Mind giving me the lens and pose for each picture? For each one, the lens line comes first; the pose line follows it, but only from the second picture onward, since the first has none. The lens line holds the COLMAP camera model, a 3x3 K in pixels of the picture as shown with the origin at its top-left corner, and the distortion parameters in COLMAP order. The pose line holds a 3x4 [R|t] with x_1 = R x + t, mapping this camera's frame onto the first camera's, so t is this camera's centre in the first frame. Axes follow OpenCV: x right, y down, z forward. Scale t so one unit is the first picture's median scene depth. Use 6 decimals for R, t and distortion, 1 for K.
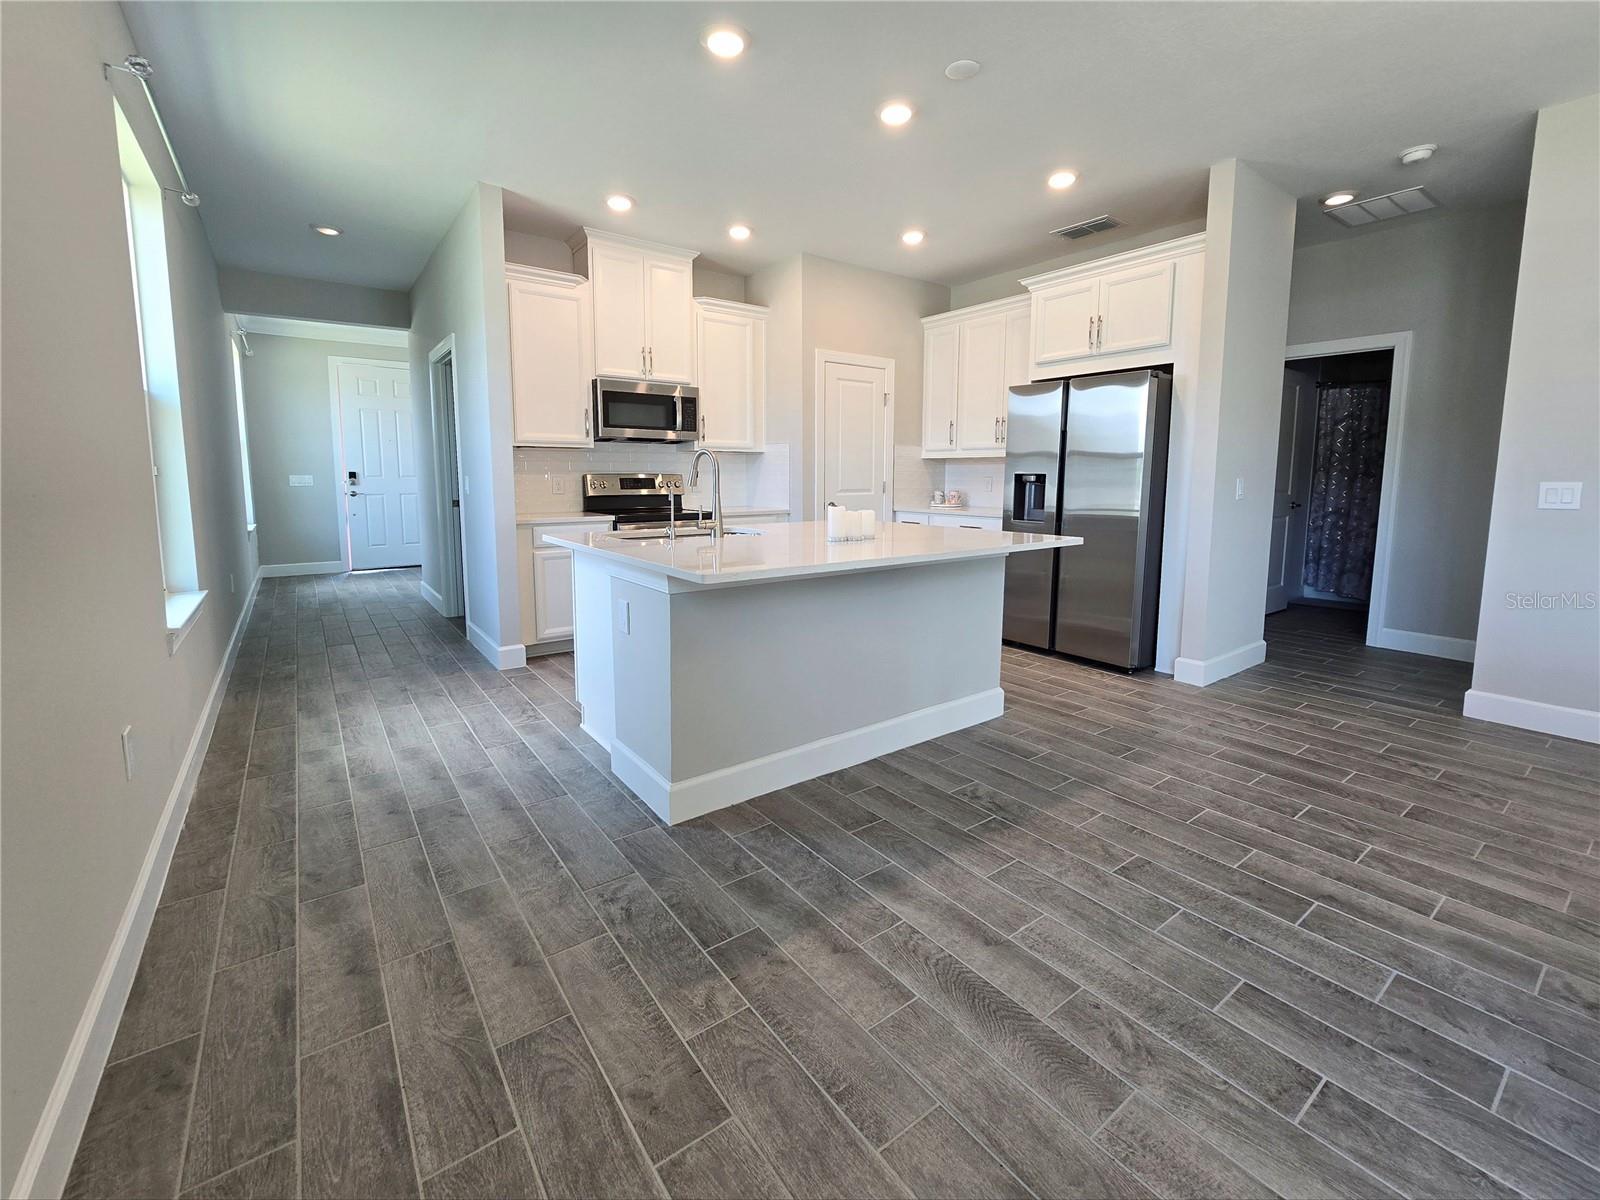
lens RADIAL K [[653.1, 0, 797.9], [0, 653.1, 555.5], [0, 0, 1]] dist [-0.003326, -0.000424]
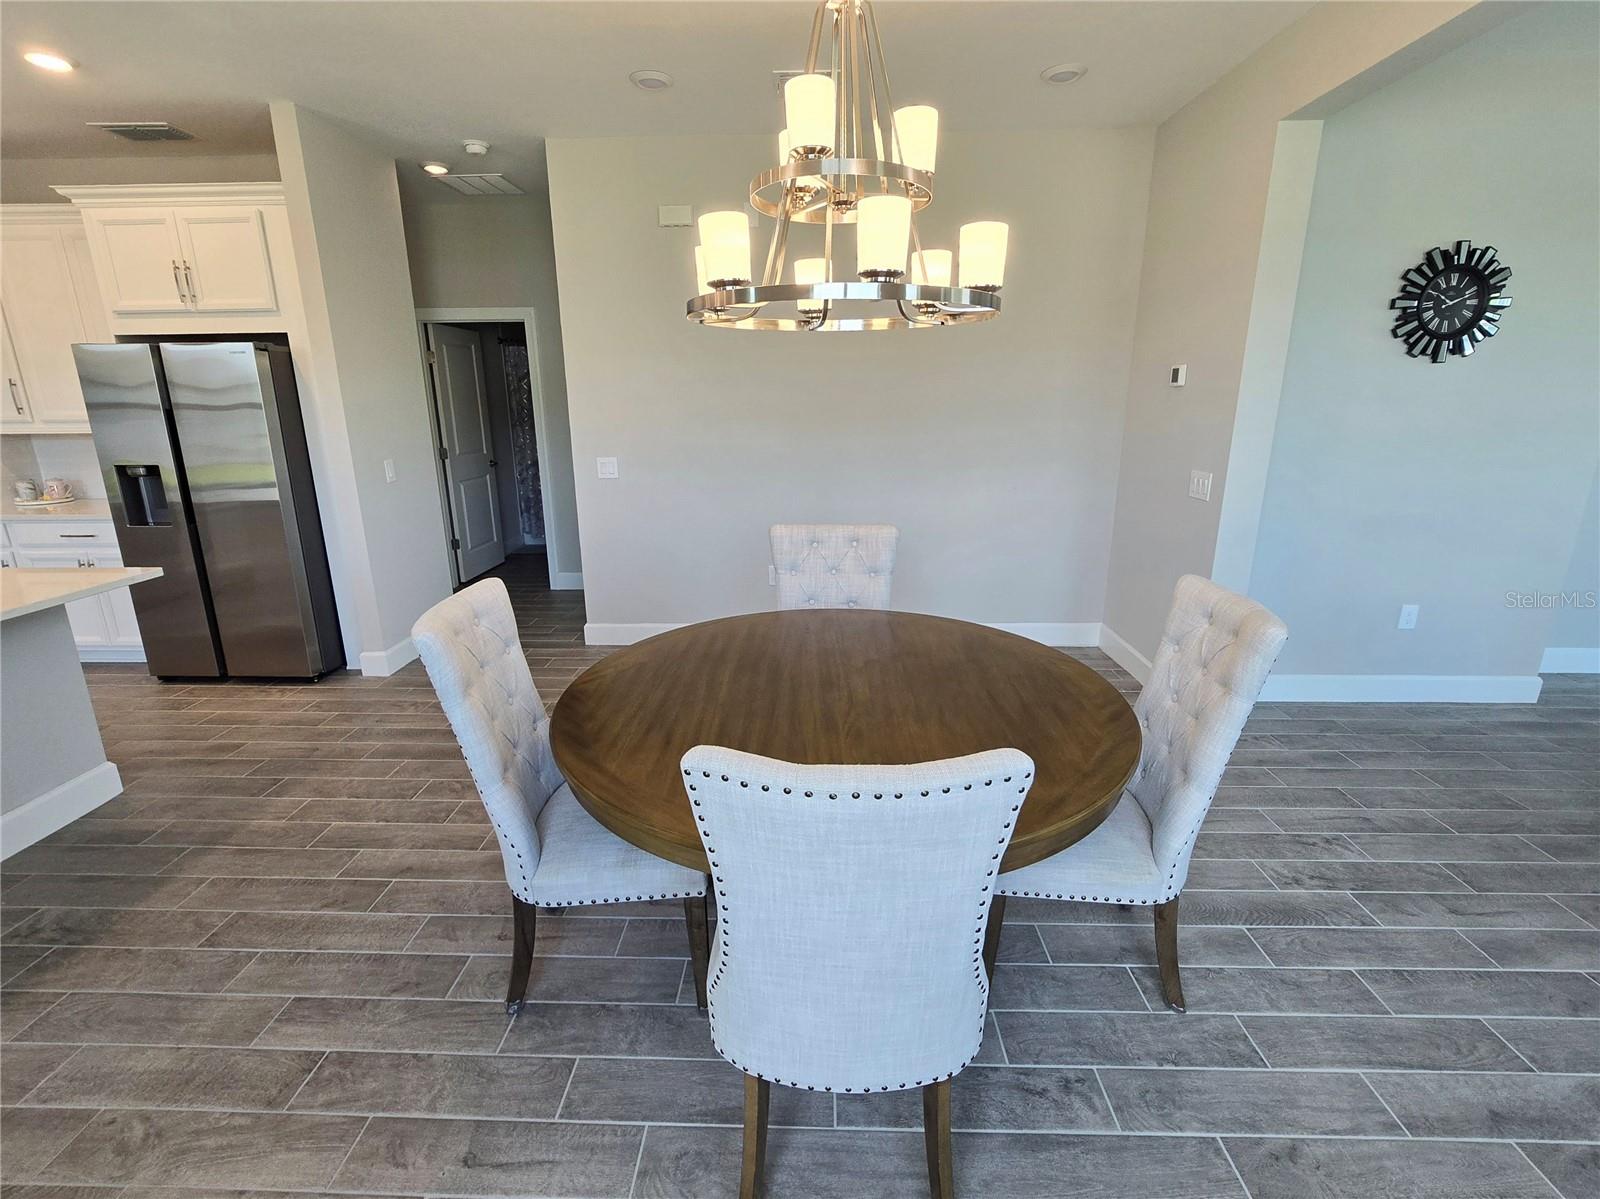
lens RADIAL K [[738.5, 0, 794.9], [0, 738.5, 593.9], [0, 0, 1]] dist [-0.005166, 0.002047]
pose [[0.631322, -0.223192, 0.742710, 0.246323], [0.109590, 0.973756, 0.199470, -0.096459], [-0.767739, -0.044536, 0.639213, -0.238517]]
